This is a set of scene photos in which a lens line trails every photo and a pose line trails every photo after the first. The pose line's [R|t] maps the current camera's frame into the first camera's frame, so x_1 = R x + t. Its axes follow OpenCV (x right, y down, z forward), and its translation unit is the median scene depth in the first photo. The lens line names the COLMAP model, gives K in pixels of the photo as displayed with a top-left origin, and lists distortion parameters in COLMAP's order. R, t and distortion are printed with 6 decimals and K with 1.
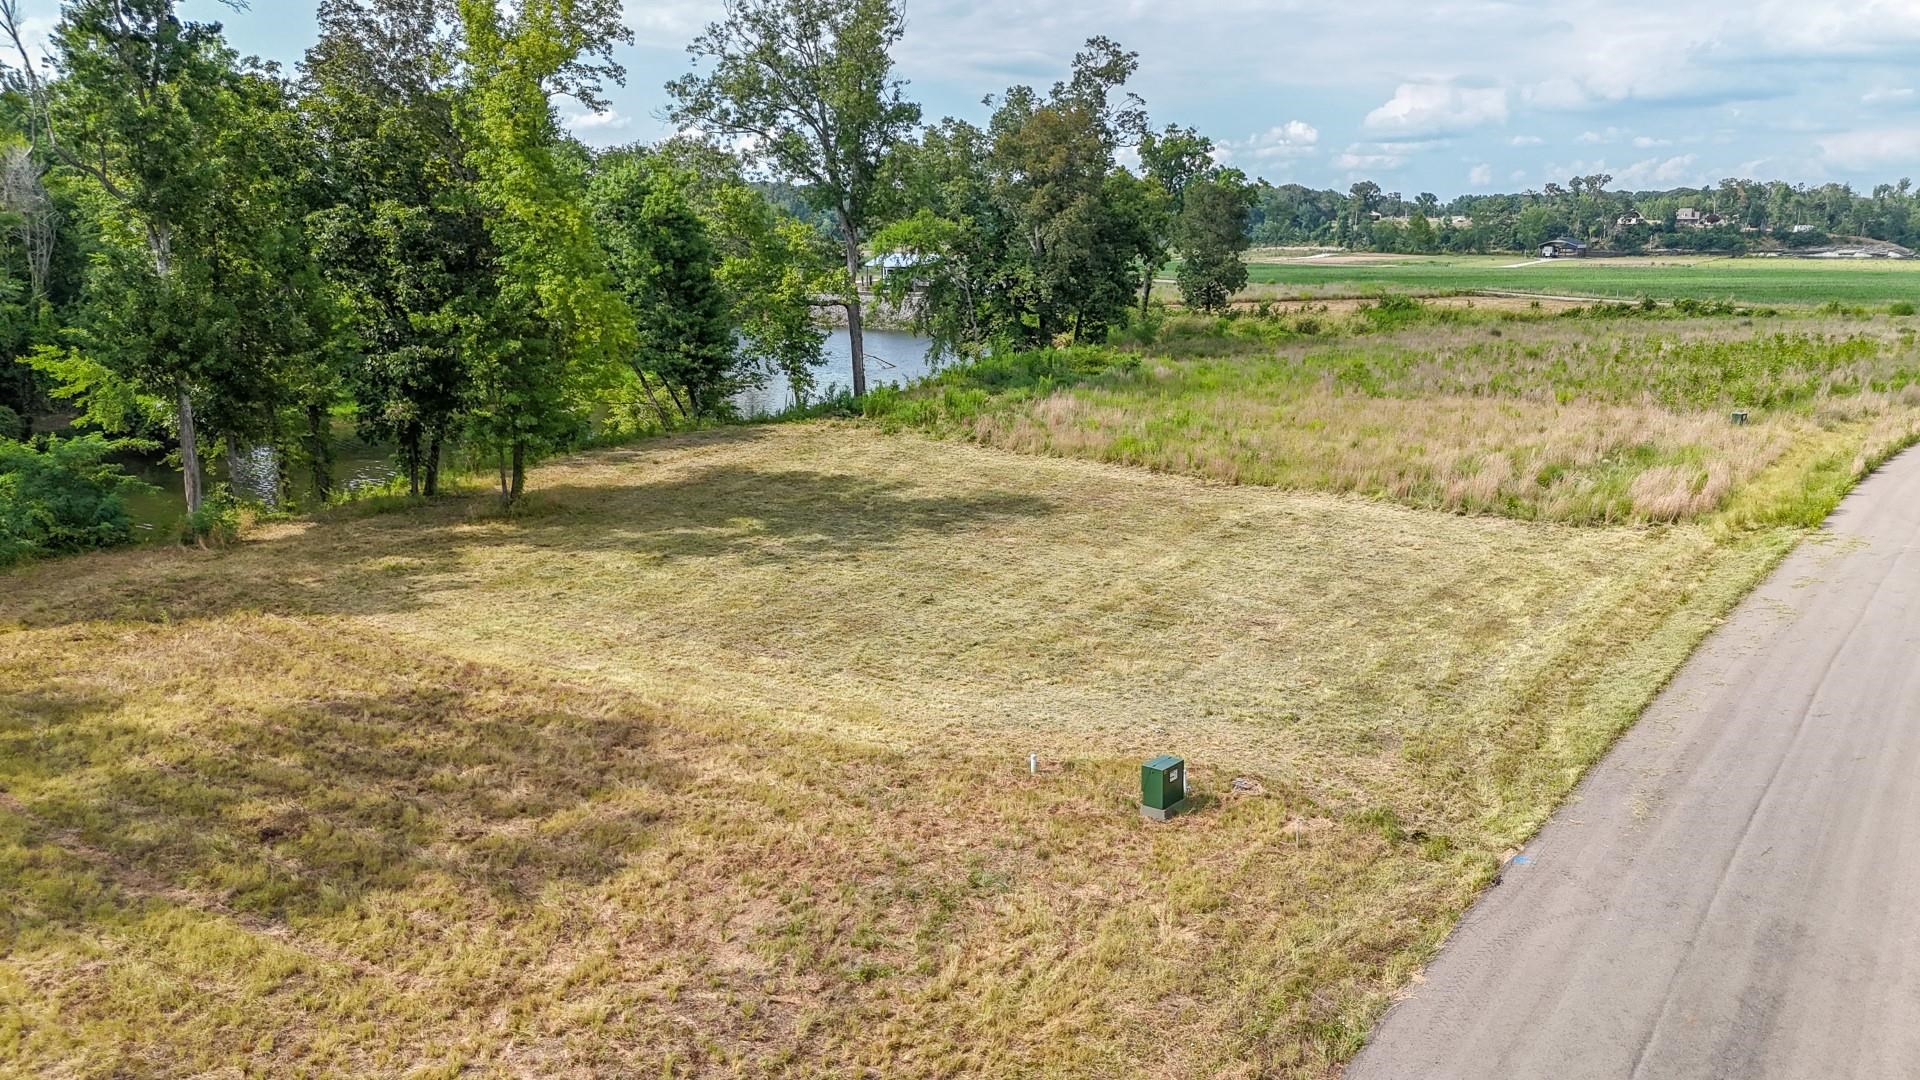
lens RADIAL K [[1410.2, 0, 959.6], [0, 1410.2, 532.6], [0, 0, 1]] dist [0.067481, -0.069587]
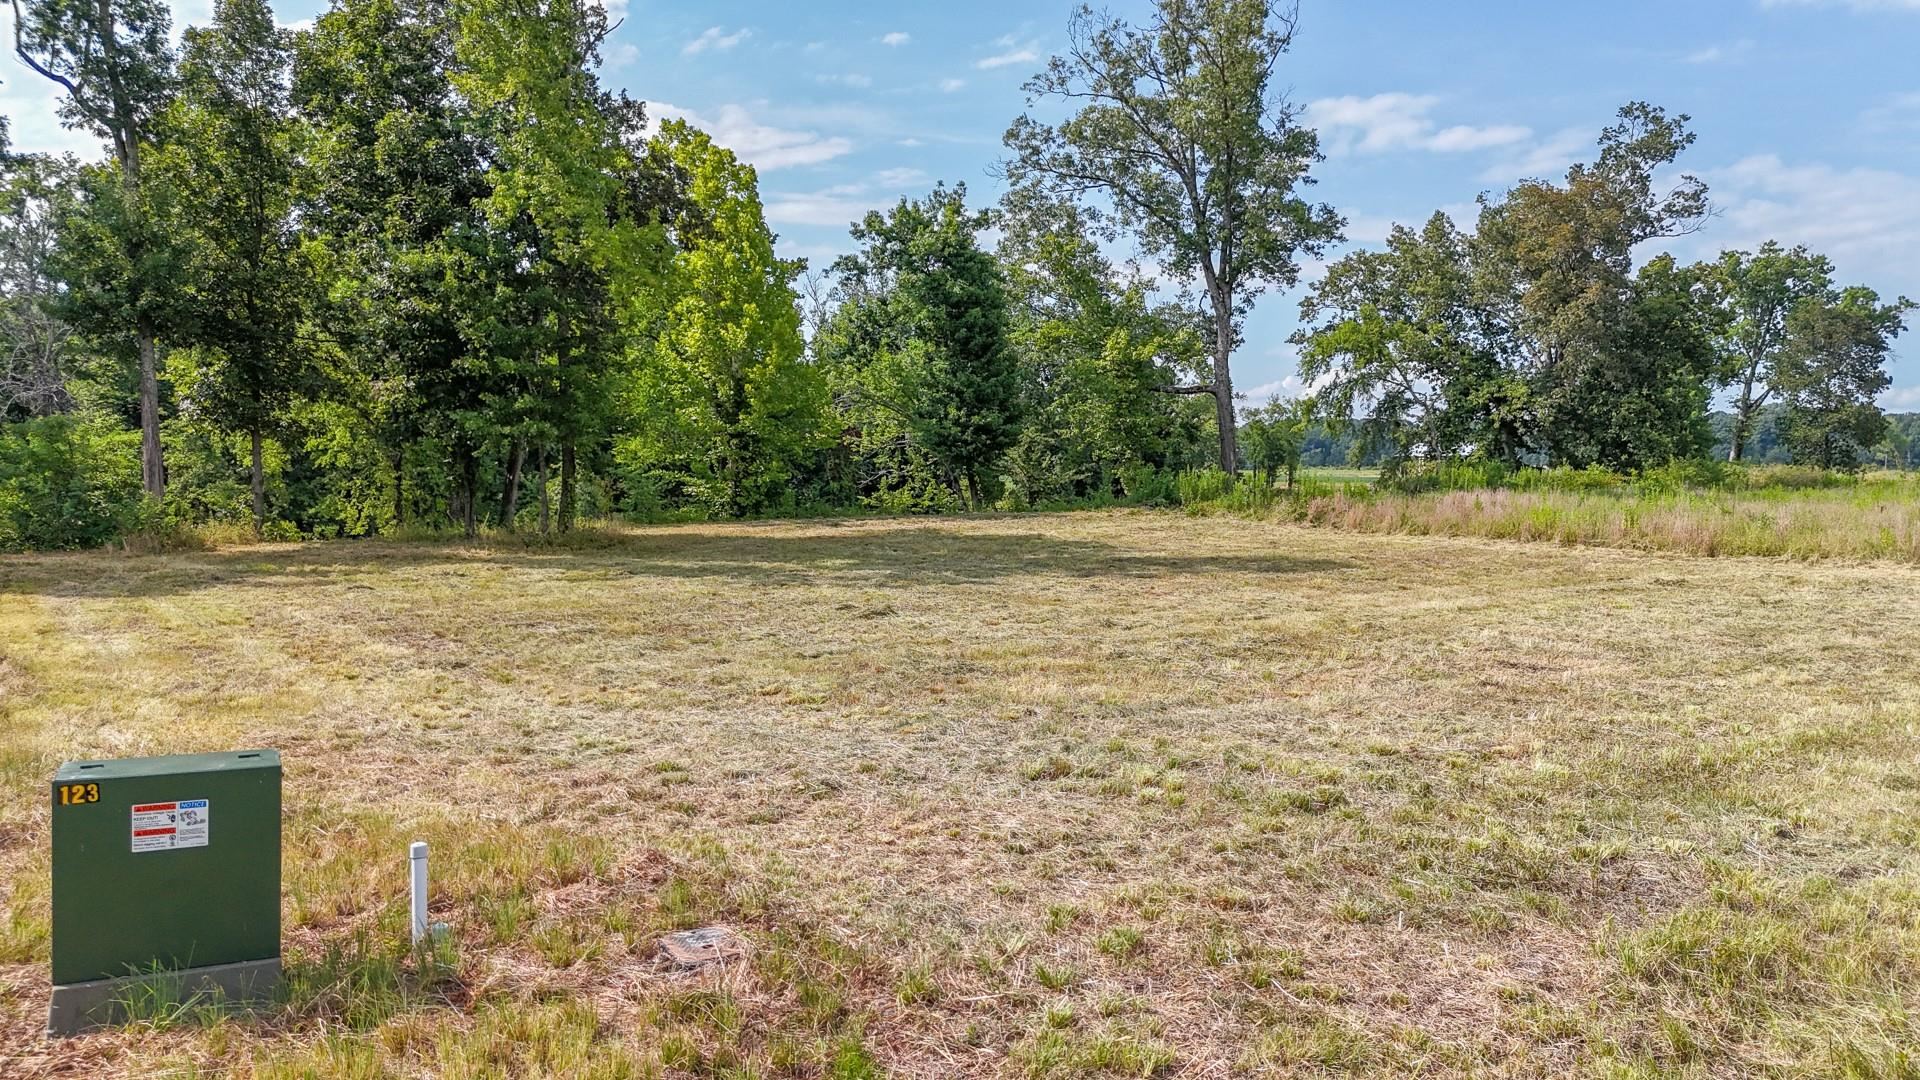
lens RADIAL K [[1410.2, 0, 971.8], [0, 1410.2, 536.6], [0, 0, 1]] dist [0.067481, -0.069587]
pose [[0.919204, 0.009291, -0.393673, 0.081640], [-0.075650, 0.985266, -0.153386, 0.036809], [0.386447, 0.170774, 0.906363, 0.203749]]
